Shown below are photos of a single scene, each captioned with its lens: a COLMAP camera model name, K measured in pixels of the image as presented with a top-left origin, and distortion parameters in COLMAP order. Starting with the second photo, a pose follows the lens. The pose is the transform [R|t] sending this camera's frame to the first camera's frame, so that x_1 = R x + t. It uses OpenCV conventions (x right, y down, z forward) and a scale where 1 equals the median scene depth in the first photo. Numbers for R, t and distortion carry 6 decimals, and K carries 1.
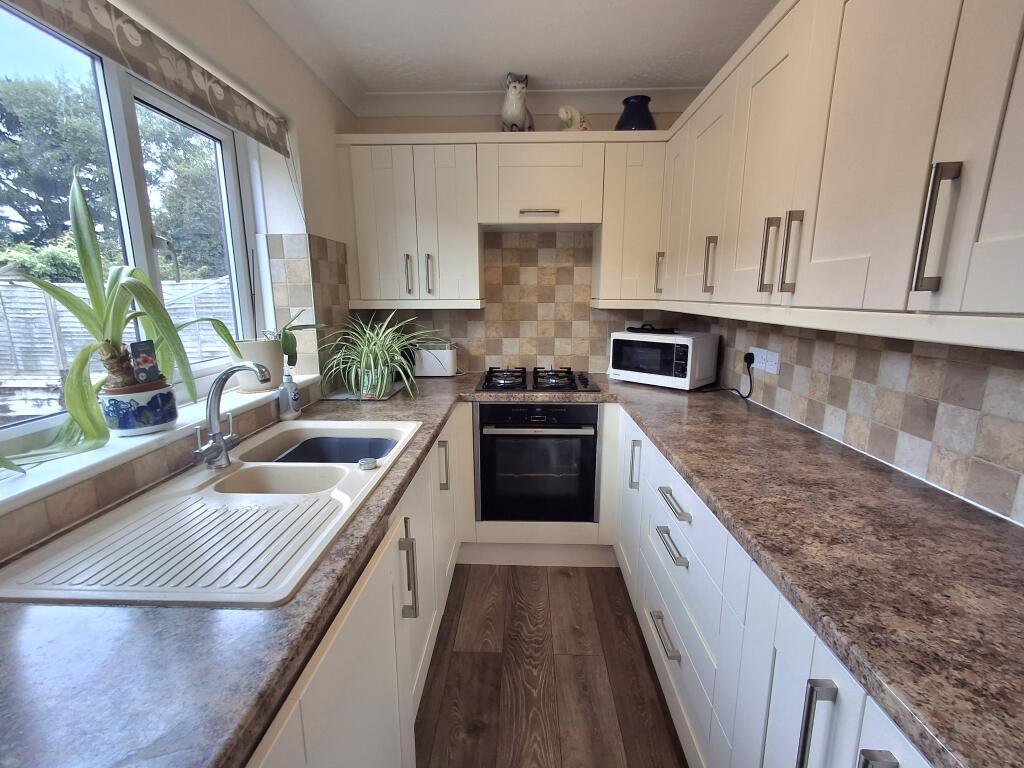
lens RADIAL K [[470.5, 0, 510.5], [0, 470.5, 389.9], [0, 0, 1]] dist [0.009672, 0.000650]
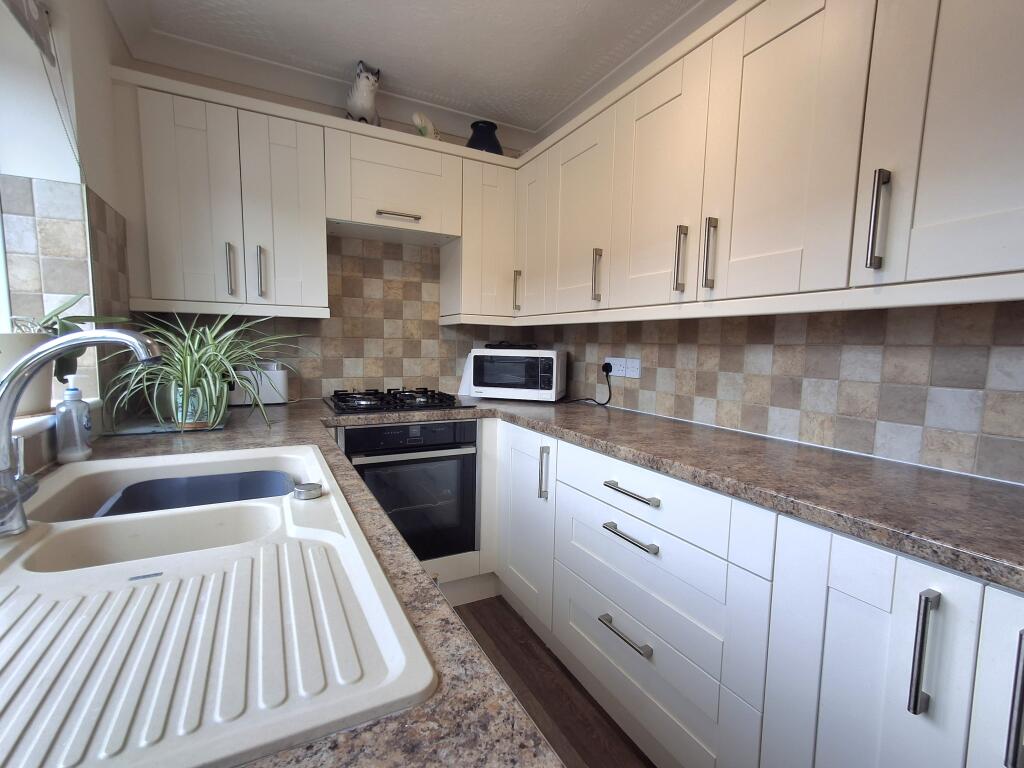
lens RADIAL K [[470.5, 0, 510.5], [0, 470.5, 389.9], [0, 0, 1]] dist [0.009672, 0.000650]
pose [[0.872620, -0.030649, 0.487438, -0.214461], [0.078828, 0.993782, -0.078633, 0.049782], [-0.481997, 0.107041, 0.869610, 0.140925]]
